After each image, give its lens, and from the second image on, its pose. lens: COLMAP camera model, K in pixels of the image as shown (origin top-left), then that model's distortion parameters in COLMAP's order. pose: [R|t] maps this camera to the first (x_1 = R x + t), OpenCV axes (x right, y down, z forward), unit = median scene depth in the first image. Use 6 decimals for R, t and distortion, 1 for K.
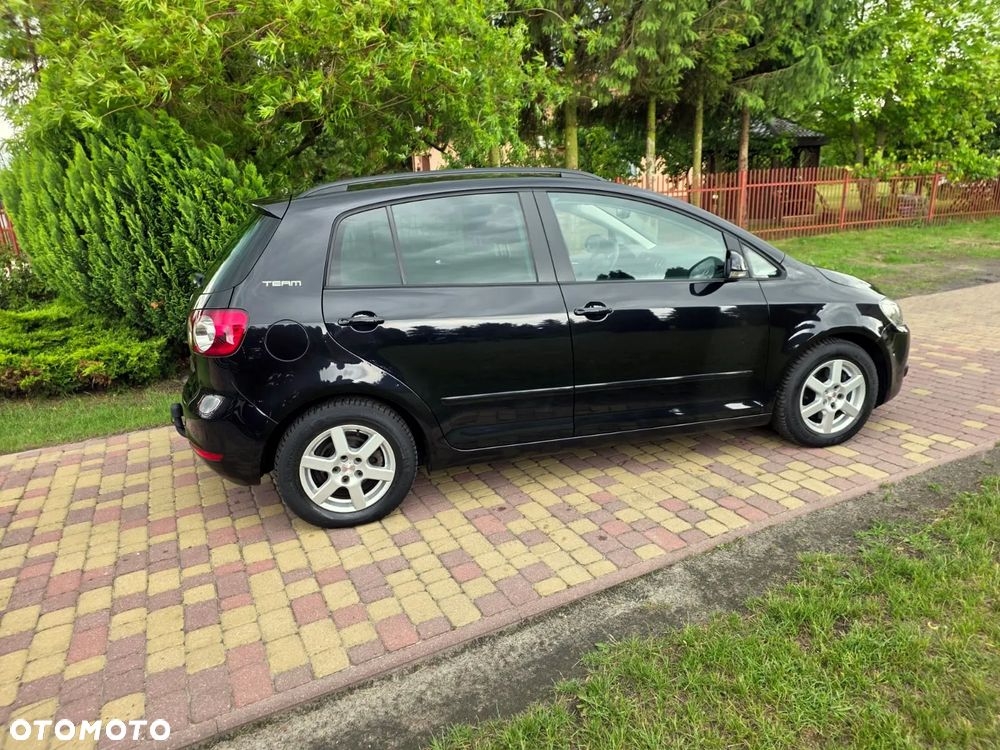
lens RADIAL K [[665.2, 0, 514.6], [0, 665.2, 365.6], [0, 0, 1]] dist [0.057159, -0.041188]
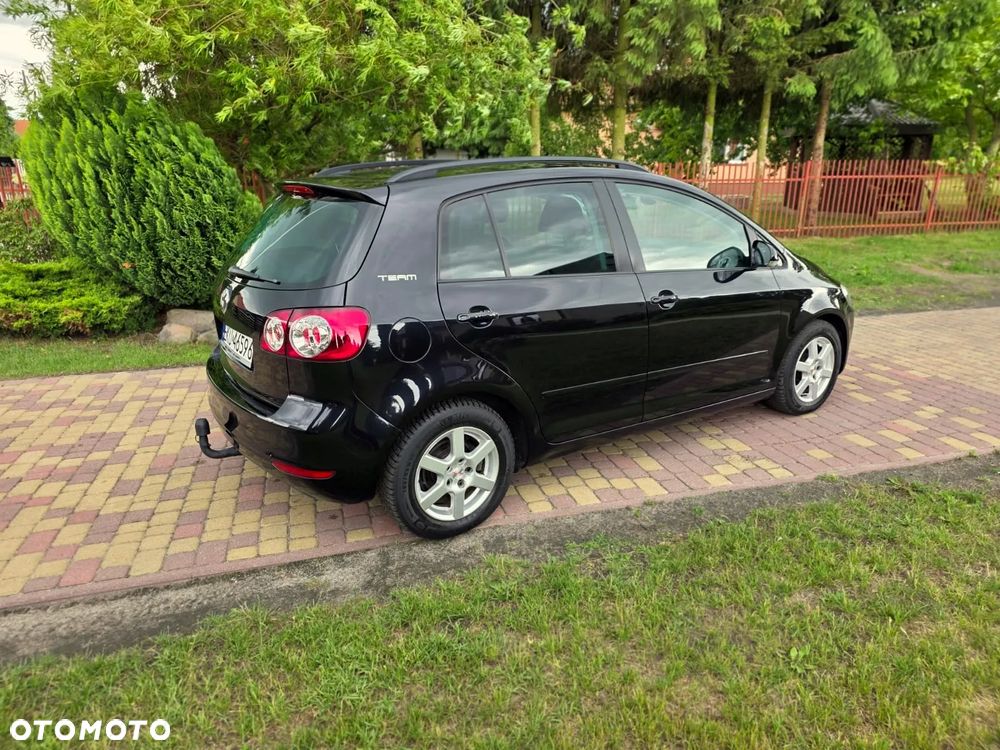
lens RADIAL K [[665.2, 0, 501.6], [0, 665.2, 362.7], [0, 0, 1]] dist [0.057159, -0.041188]
pose [[0.979505, 0.093140, -0.178590, 0.502382], [-0.087911, 0.995441, 0.036993, -0.042462], [0.181222, -0.020535, 0.983228, 0.011022]]
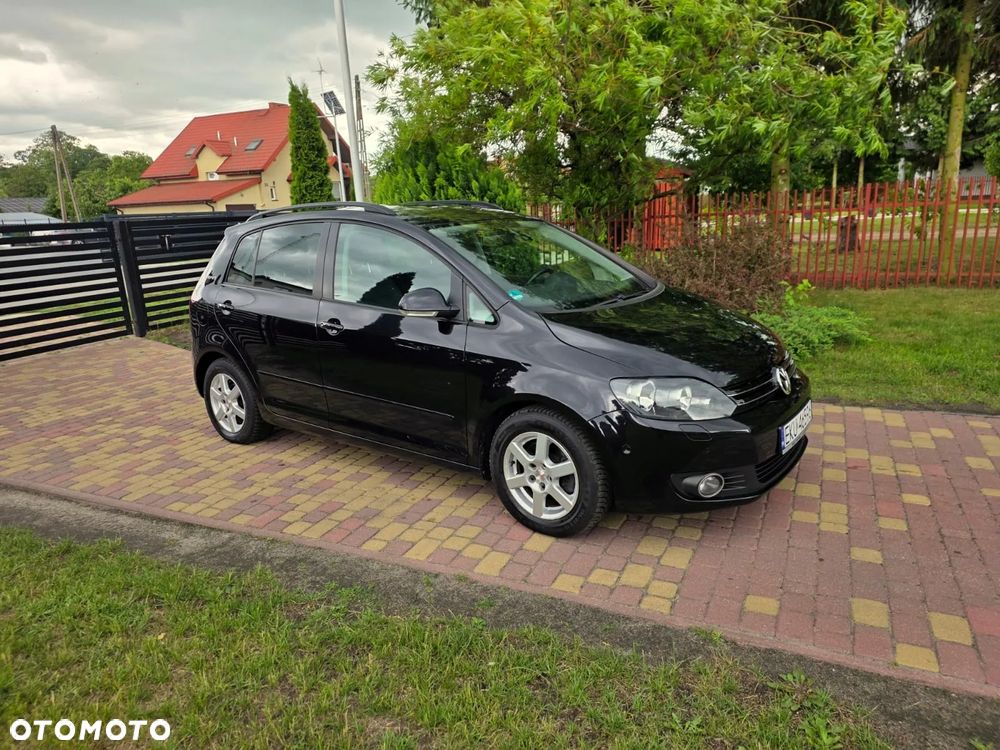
lens RADIAL K [[665.2, 0, 506.6], [0, 665.2, 376.2], [0, 0, 1]] dist [0.057159, -0.041188]
pose [[0.601413, 0.207216, -0.771599, 1.215503], [-0.183940, 0.975748, 0.118671, -0.190094], [0.777476, 0.070557, 0.624942, 0.502790]]
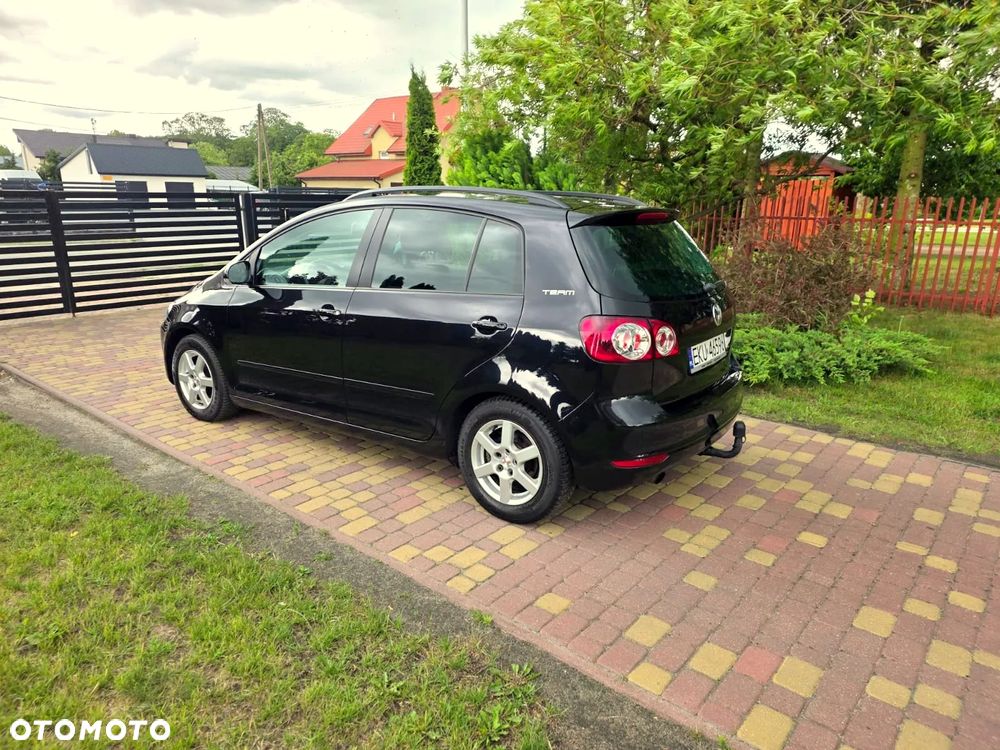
lens RADIAL K [[665.2, 0, 494.4], [0, 665.2, 375.2], [0, 0, 1]] dist [0.057159, -0.041188]
pose [[0.371890, 0.280764, -0.884799, 1.456496], [-0.259752, 0.946561, 0.191186, -0.289281], [0.891194, 0.158728, 0.424946, 0.790949]]
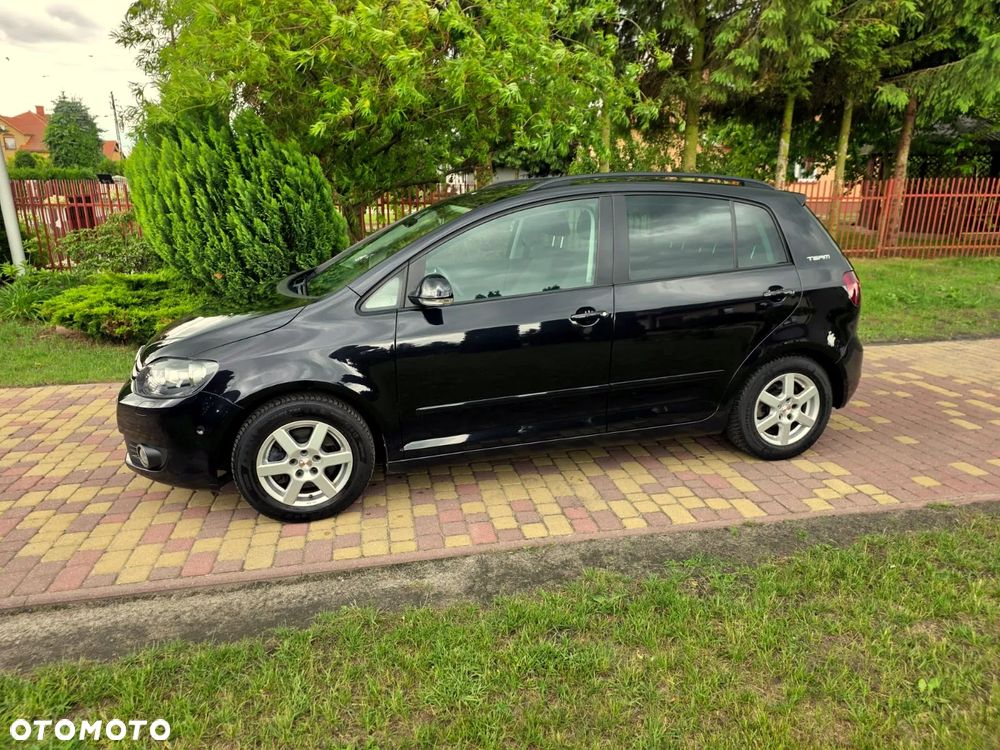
lens RADIAL K [[665.2, 0, 498.5], [0, 665.2, 372.6], [0, 0, 1]] dist [0.057159, -0.041188]
pose [[0.958953, 0.115967, -0.258770, 0.439244], [-0.111188, 0.993249, 0.033078, -0.027650], [0.260858, -0.002948, 0.965373, -0.009454]]
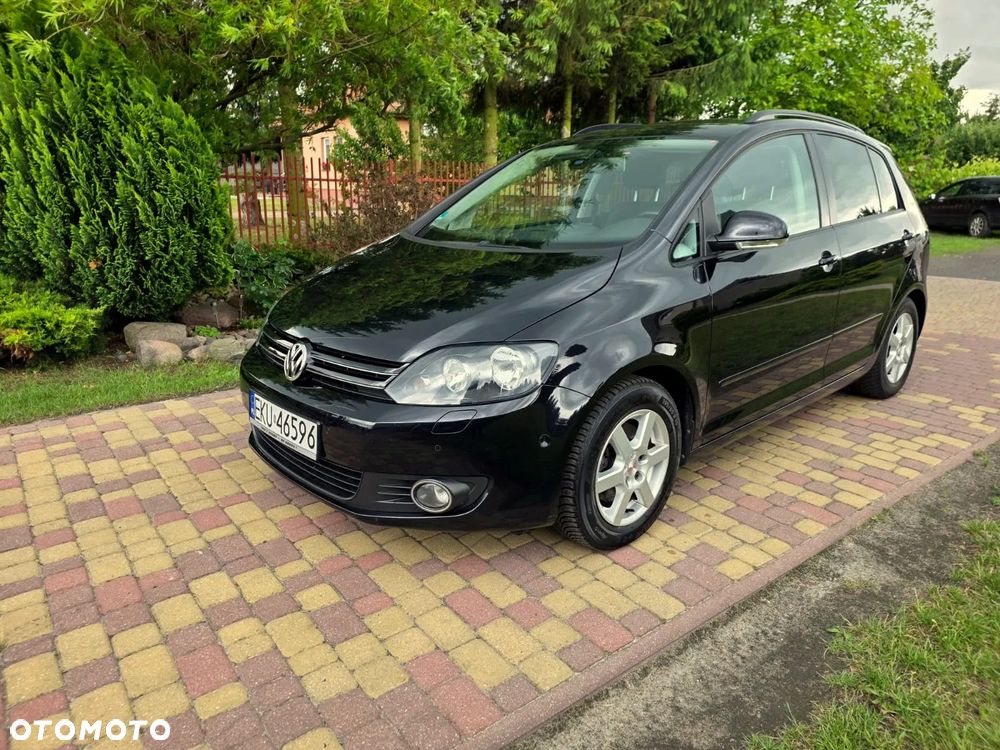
lens RADIAL K [[665.2, 0, 493.7], [0, 665.2, 366.7], [0, 0, 1]] dist [0.057159, -0.041188]
pose [[0.984271, 0.005770, 0.176571, -0.330312], [-0.006915, 0.999959, 0.005870, 0.050449], [-0.176530, -0.006999, 0.984270, 0.153902]]
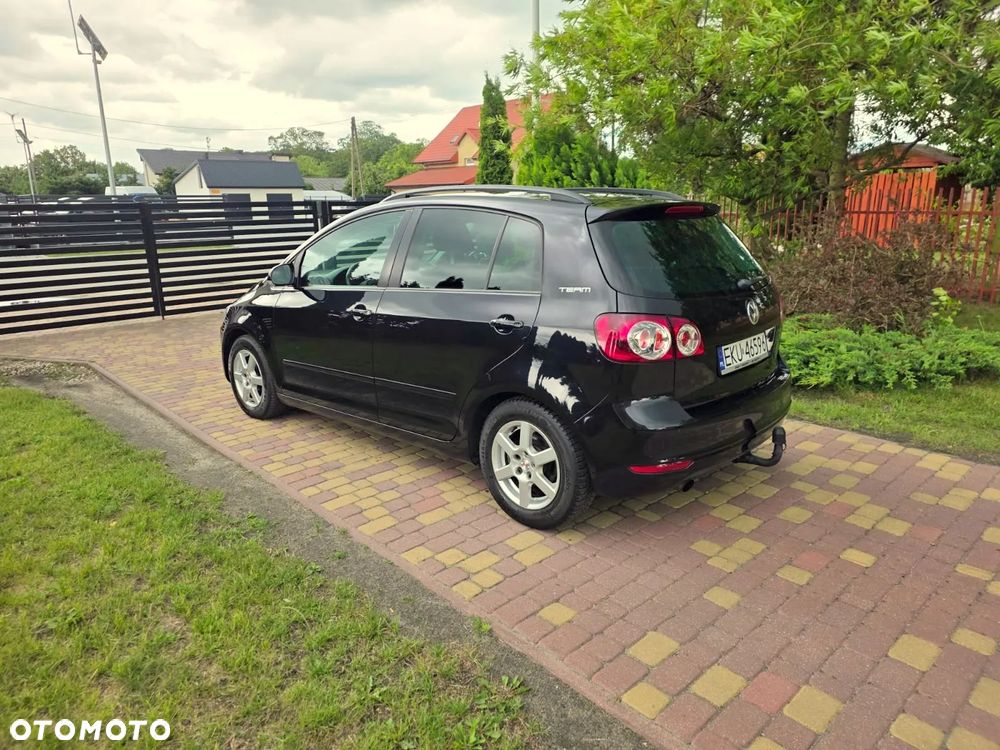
lens RADIAL K [[665.2, 0, 500.7], [0, 665.2, 362.5], [0, 0, 1]] dist [0.057159, -0.041188]
pose [[0.260409, 0.261714, -0.929351, 1.470506], [-0.242479, 0.949438, 0.199426, -0.305975], [0.934554, 0.173416, 0.310703, 0.889667]]
